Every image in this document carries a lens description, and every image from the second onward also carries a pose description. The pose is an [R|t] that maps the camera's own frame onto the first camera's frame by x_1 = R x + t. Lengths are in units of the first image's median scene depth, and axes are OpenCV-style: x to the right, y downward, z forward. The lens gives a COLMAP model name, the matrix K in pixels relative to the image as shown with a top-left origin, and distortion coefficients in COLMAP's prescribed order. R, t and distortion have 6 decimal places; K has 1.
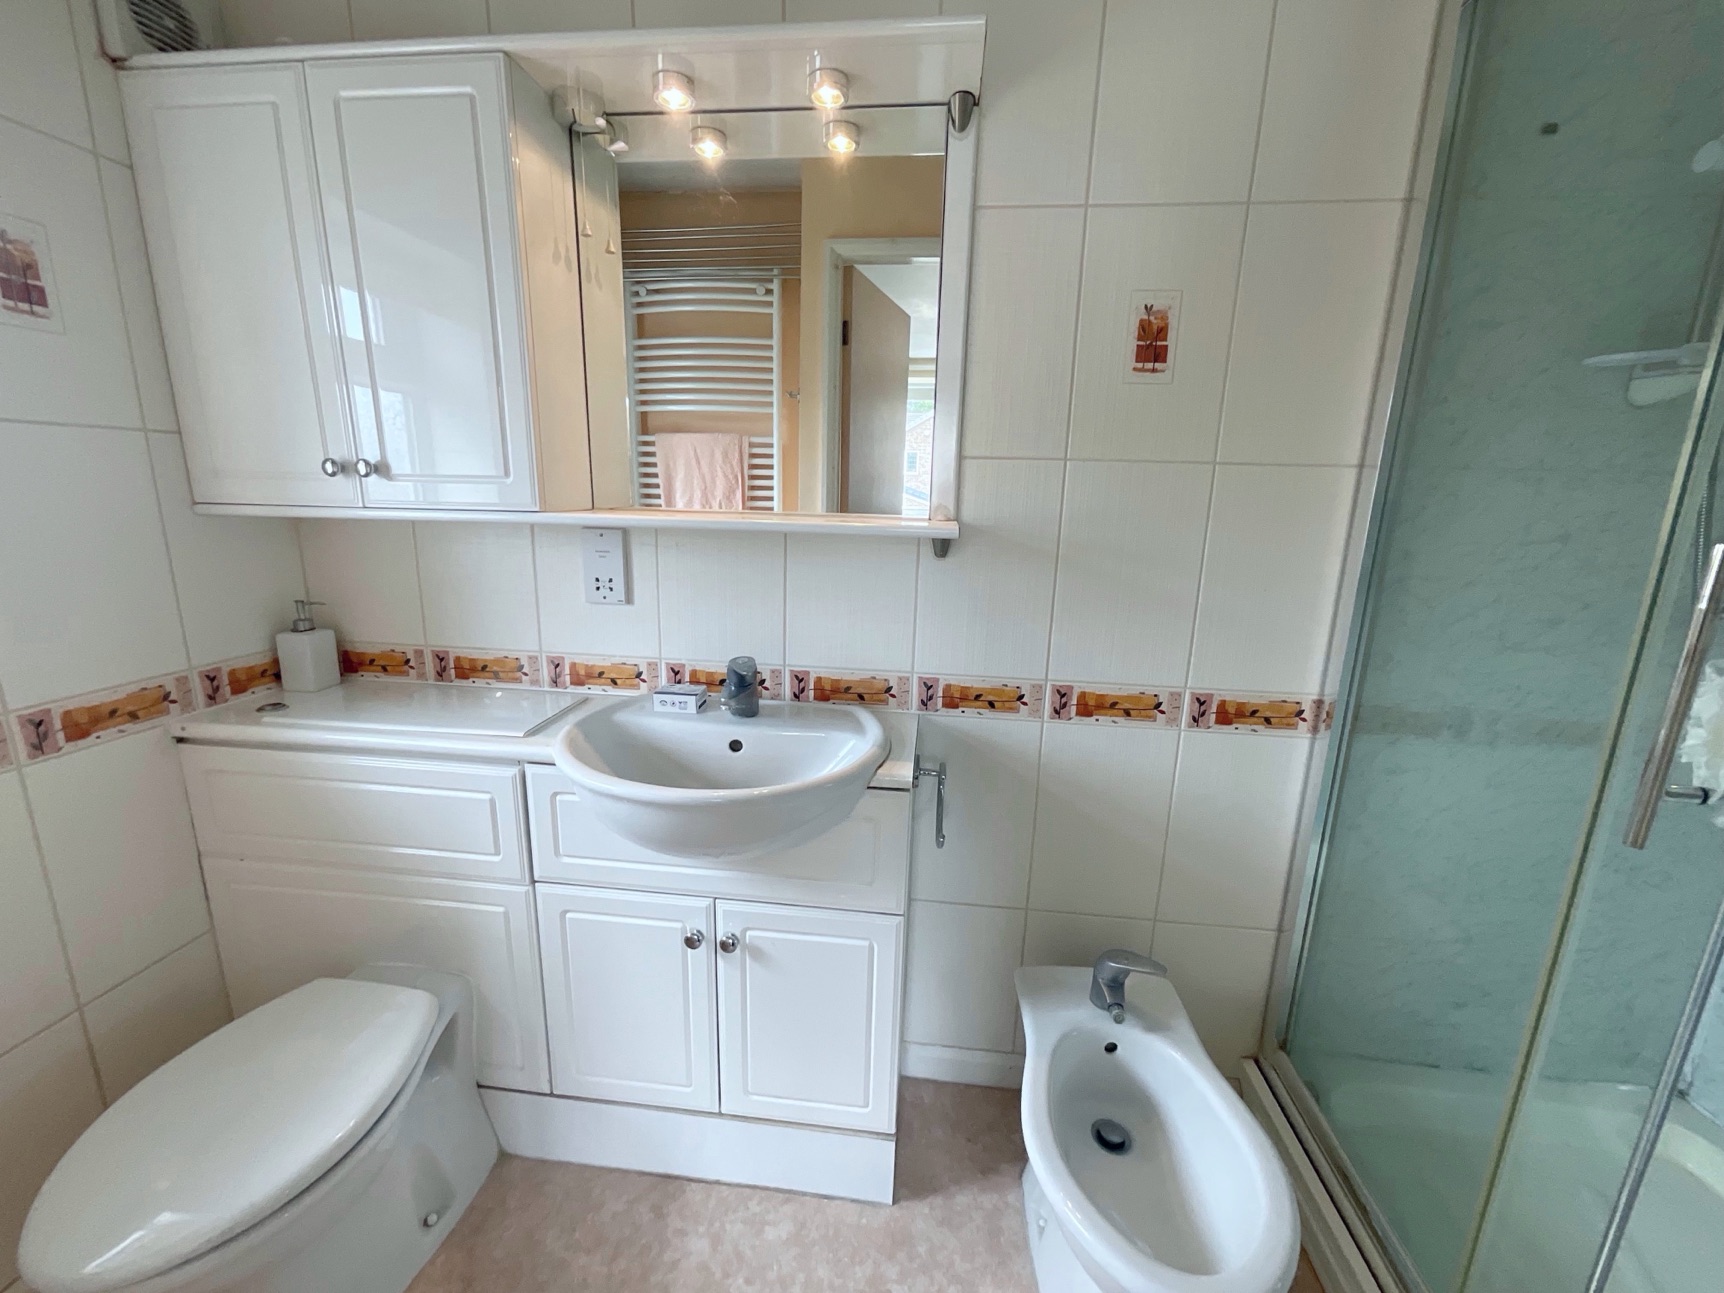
lens RADIAL K [[701.1, 0, 859.1], [0, 701.1, 648.3], [0, 0, 1]] dist [-0.002921, -0.000554]
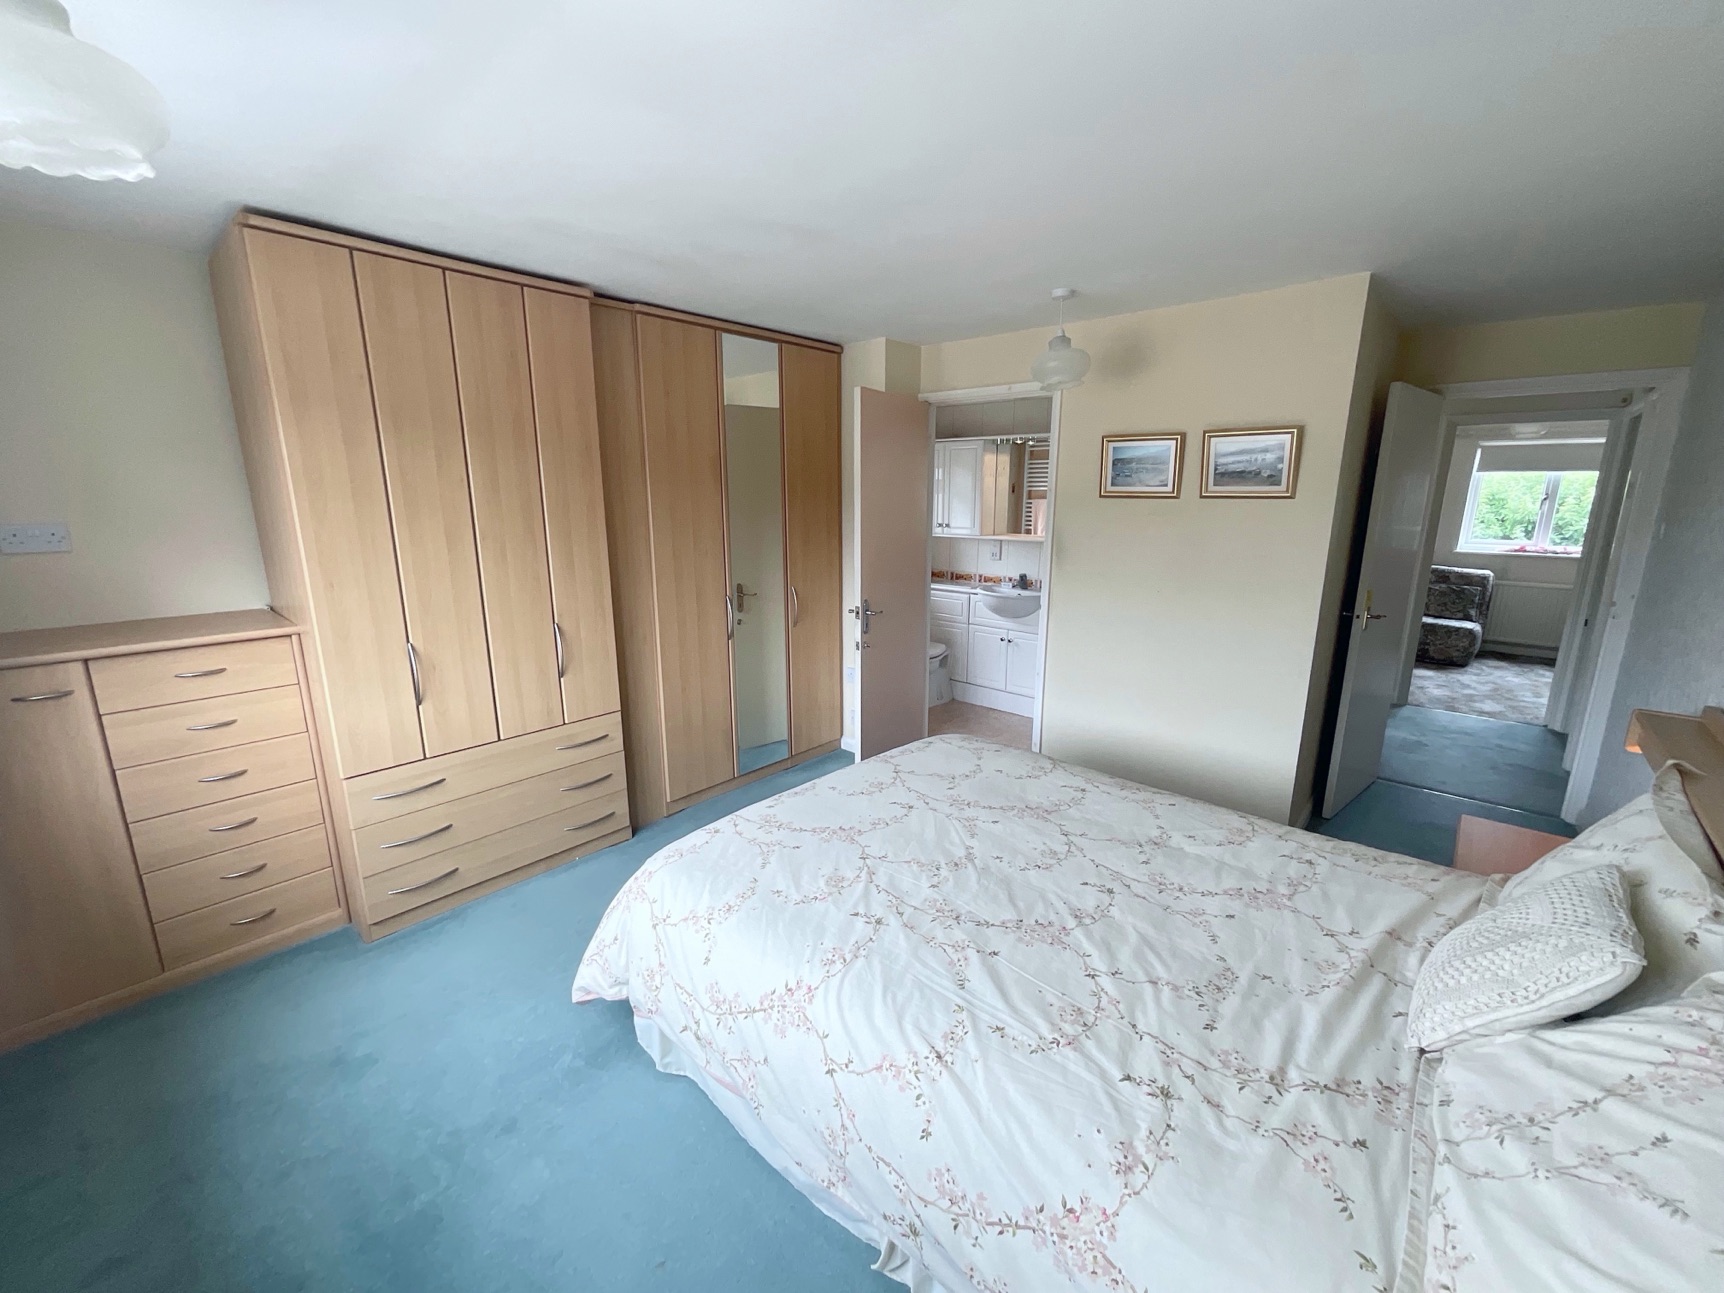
lens RADIAL K [[701.1, 0, 860.1], [0, 701.1, 649.5], [0, 0, 1]] dist [-0.002921, -0.000554]
pose [[0.816407, 0.108821, -0.567131, 1.265988], [-0.110329, 0.993387, 0.031788, 0.383258], [0.566839, 0.036619, 0.823014, -2.546726]]
